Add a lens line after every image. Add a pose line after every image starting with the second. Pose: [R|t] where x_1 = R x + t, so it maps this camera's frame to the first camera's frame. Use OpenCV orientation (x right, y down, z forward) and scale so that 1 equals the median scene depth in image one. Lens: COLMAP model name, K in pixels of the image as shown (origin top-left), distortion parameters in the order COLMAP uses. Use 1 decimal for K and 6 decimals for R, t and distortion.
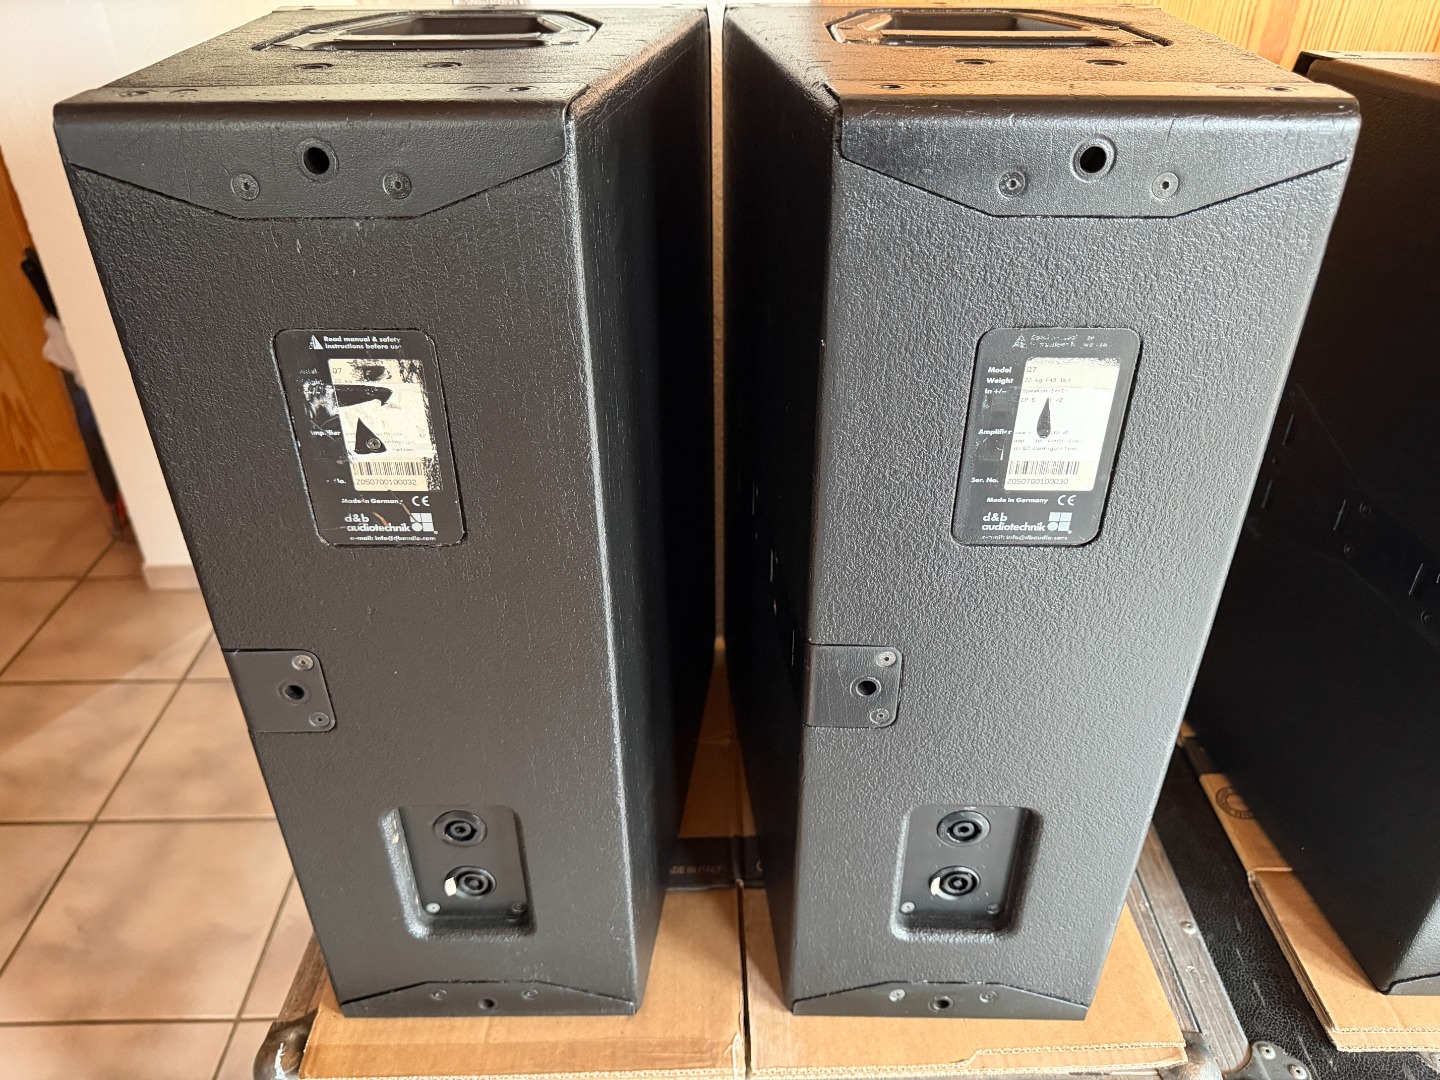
lens RADIAL K [[1024.6, 0, 733.8], [0, 1024.6, 538.9], [0, 0, 1]] dist [-0.004100, -0.006772]
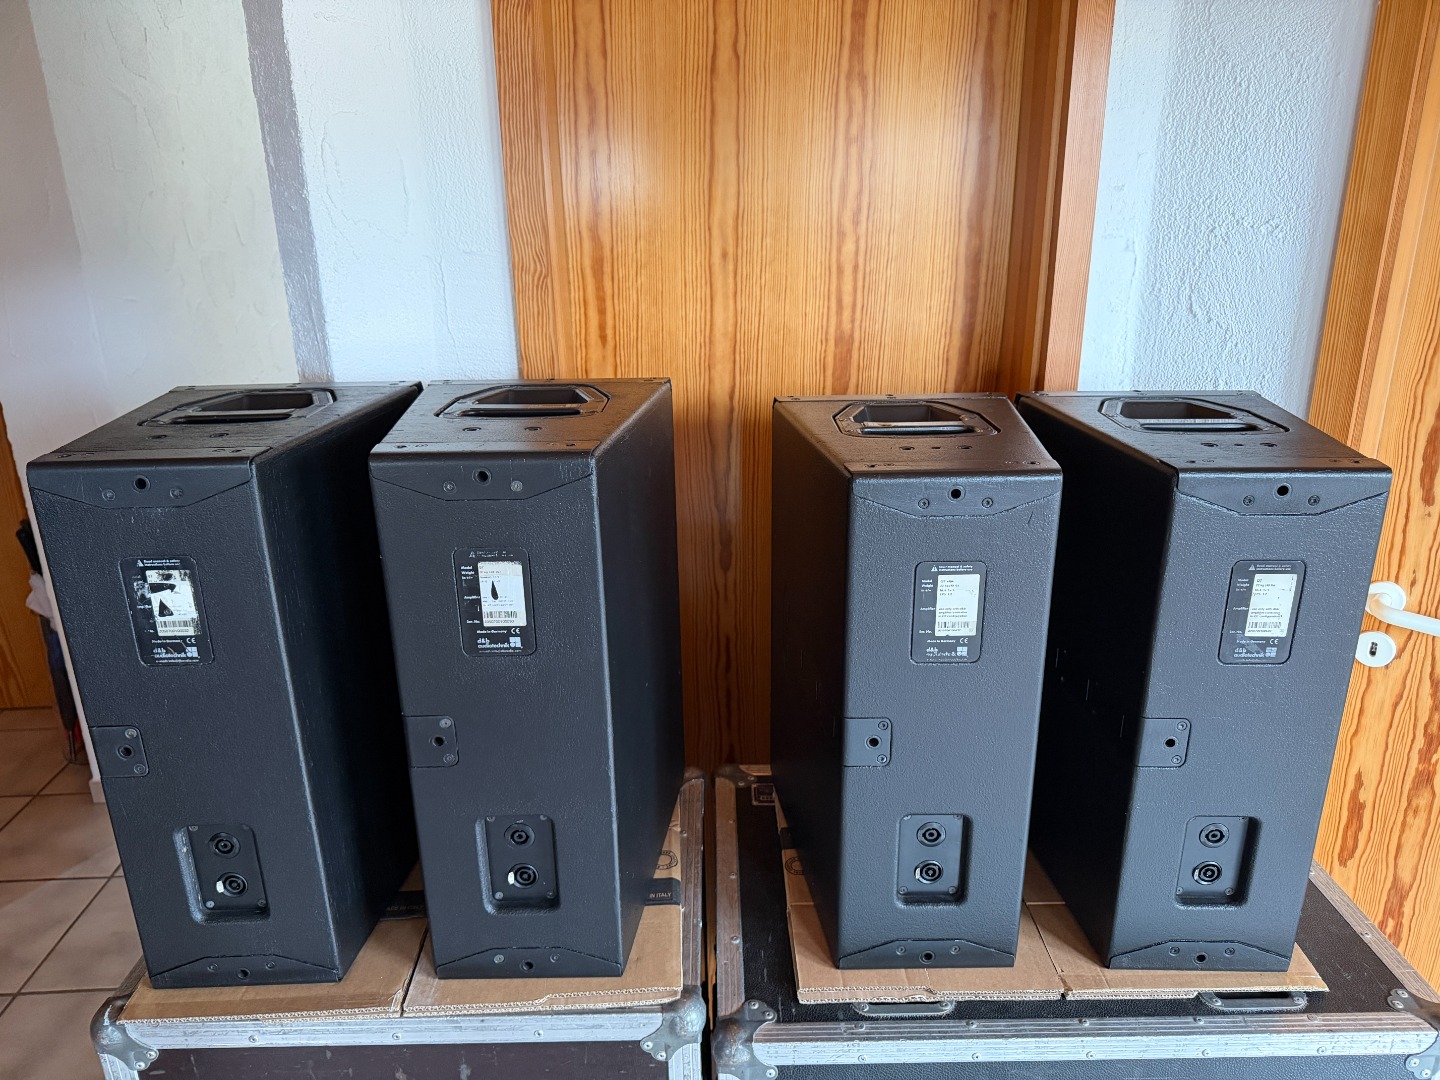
lens RADIAL K [[1014.5, 0, 717.0], [0, 1014.5, 555.1], [0, 0, 1]] dist [0.045901, -0.067696]
pose [[0.999647, -0.026289, 0.003964, 0.724652], [0.026513, 0.974745, -0.221741, 0.273050], [0.001966, 0.221767, 0.975098, -0.994993]]
